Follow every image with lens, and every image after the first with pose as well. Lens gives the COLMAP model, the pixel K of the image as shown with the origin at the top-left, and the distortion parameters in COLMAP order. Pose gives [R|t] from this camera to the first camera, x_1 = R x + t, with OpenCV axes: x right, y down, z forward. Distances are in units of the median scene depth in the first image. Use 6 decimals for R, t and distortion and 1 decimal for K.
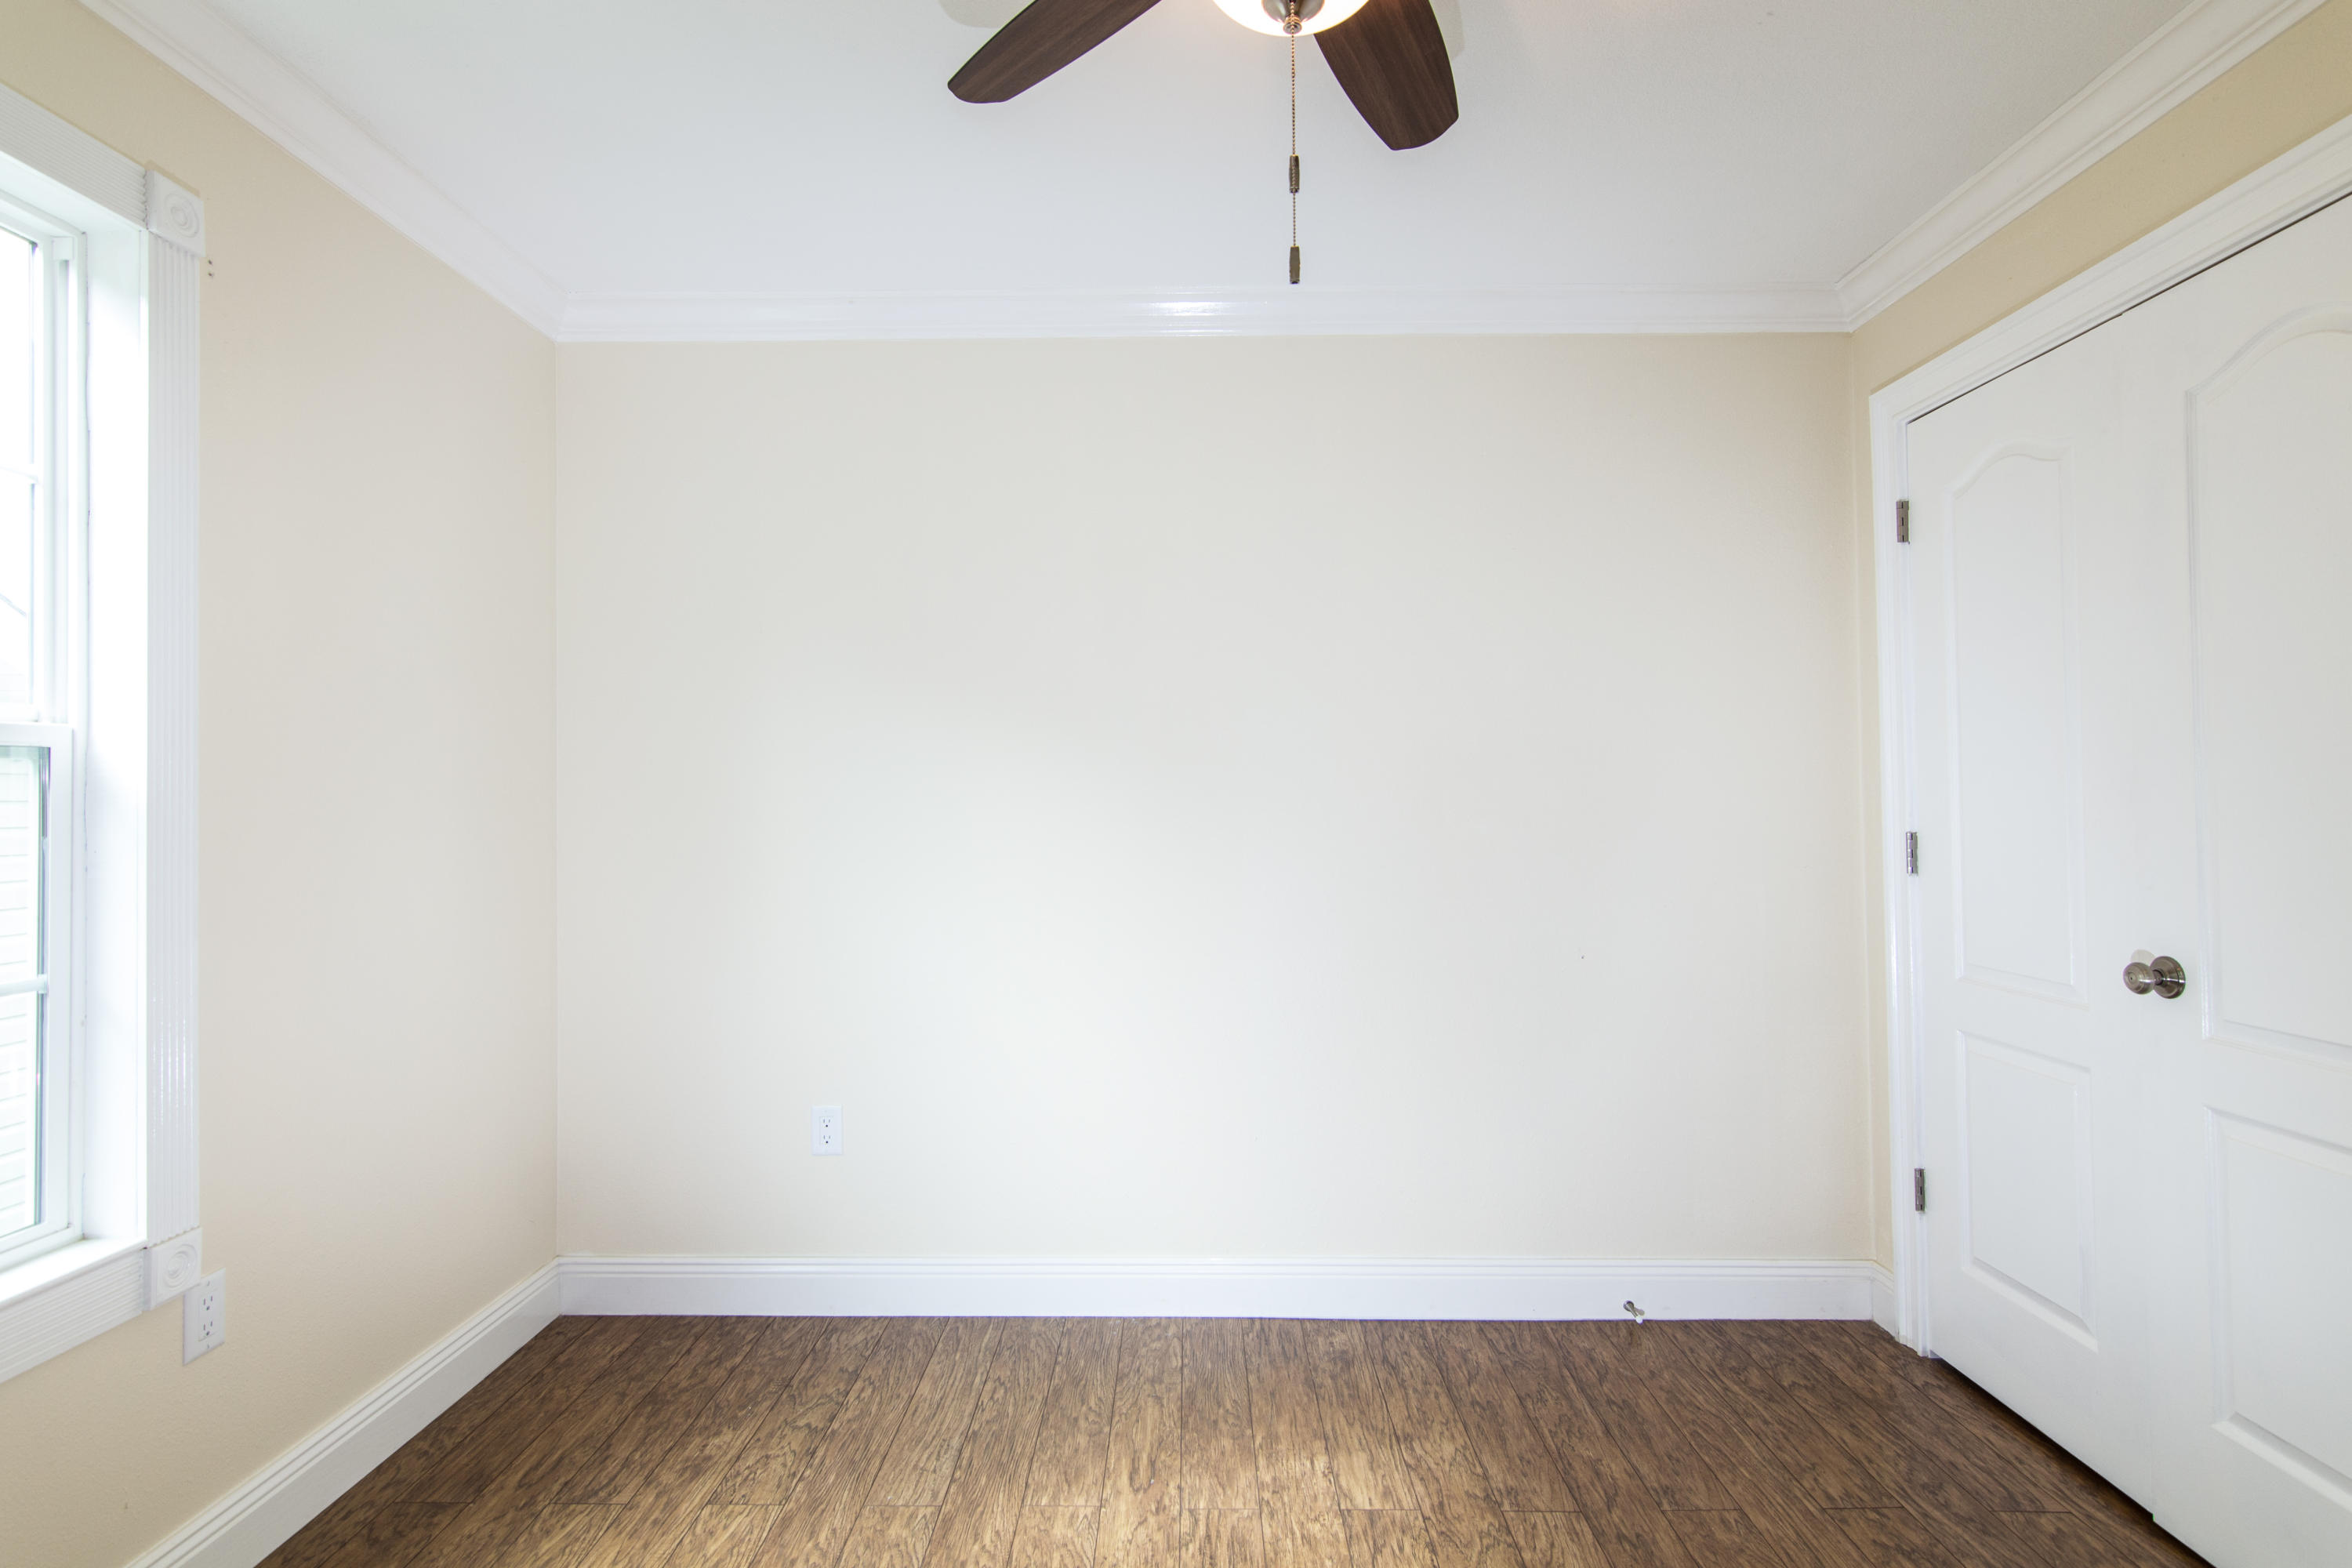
lens RADIAL K [[1109.2, 0, 1179.2], [0, 1109.2, 831.4], [0, 0, 1]] dist [-0.015810, -0.000234]
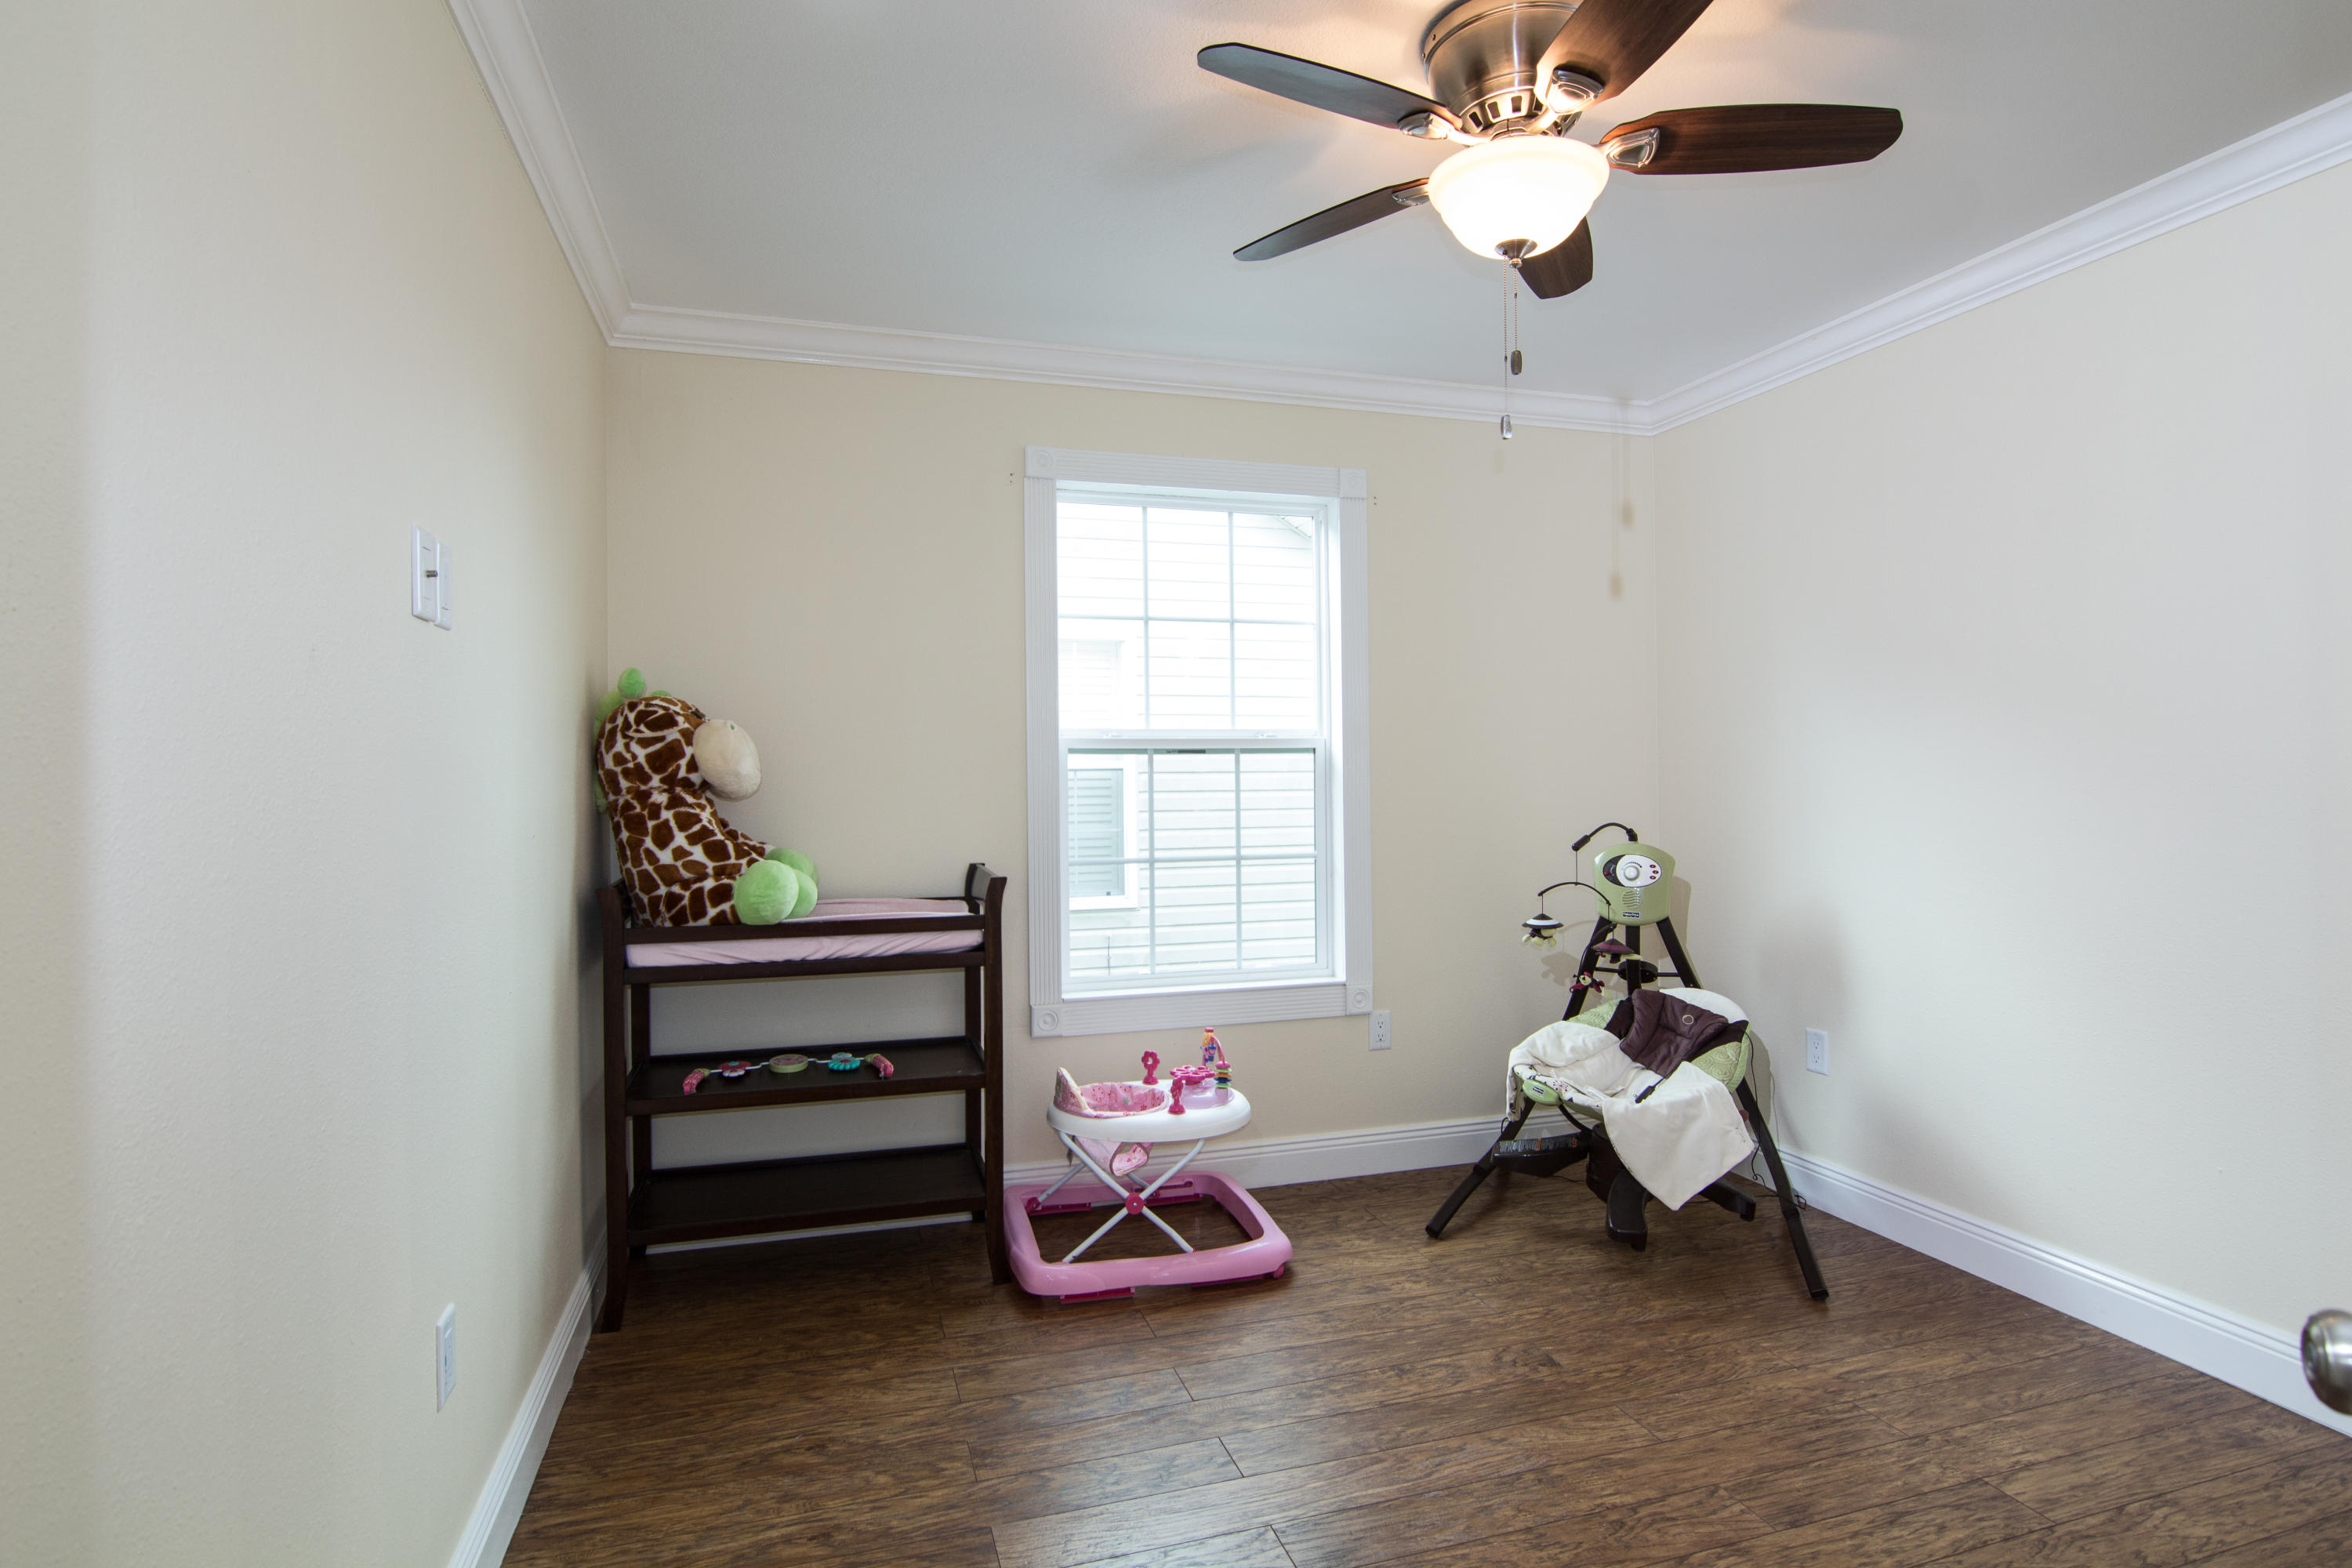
lens RADIAL K [[1188.1, 0, 1176.0], [0, 1188.1, 784.0], [0, 0, 1]] dist [0.000658, -0.000007]
pose [[0.291438, -0.008143, -0.956555, 0.782575], [0.003347, 0.999966, -0.007493, 0.009485], [0.956584, -0.001018, 0.291455, 0.017908]]
